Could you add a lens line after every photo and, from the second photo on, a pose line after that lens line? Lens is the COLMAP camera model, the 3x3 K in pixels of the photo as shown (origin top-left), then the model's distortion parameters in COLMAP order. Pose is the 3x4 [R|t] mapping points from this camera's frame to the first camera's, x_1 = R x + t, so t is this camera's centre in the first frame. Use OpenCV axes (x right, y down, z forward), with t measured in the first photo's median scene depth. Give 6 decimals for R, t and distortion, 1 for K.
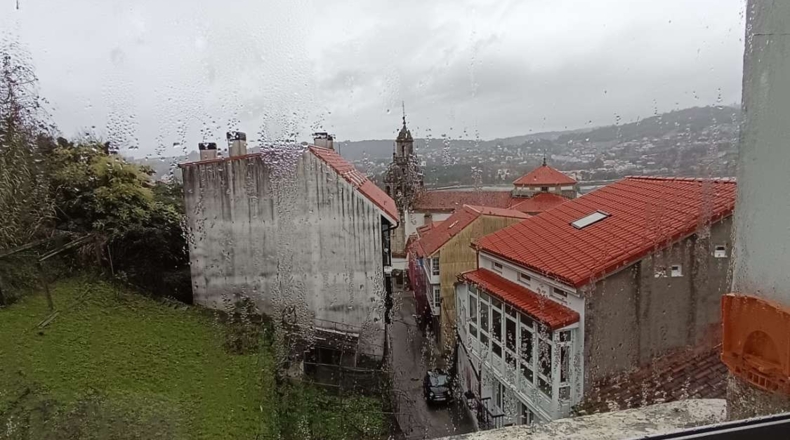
lens RADIAL K [[480.3, 0, 395.0], [0, 480.3, 220.0], [0, 0, 1]] dist [0.031644, -0.000976]
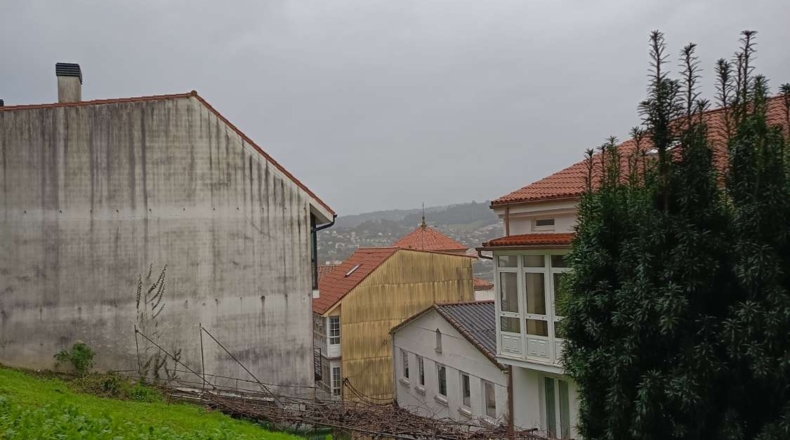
lens RADIAL K [[716.7, 0, 391.4], [0, 716.7, 220.9], [0, 0, 1]] dist [0.133079, -0.231687]
pose [[0.952049, 0.006963, 0.305867, -0.217861], [0.044746, 0.985822, -0.161719, 0.171477], [-0.302656, 0.167651, 0.938239, 0.048549]]
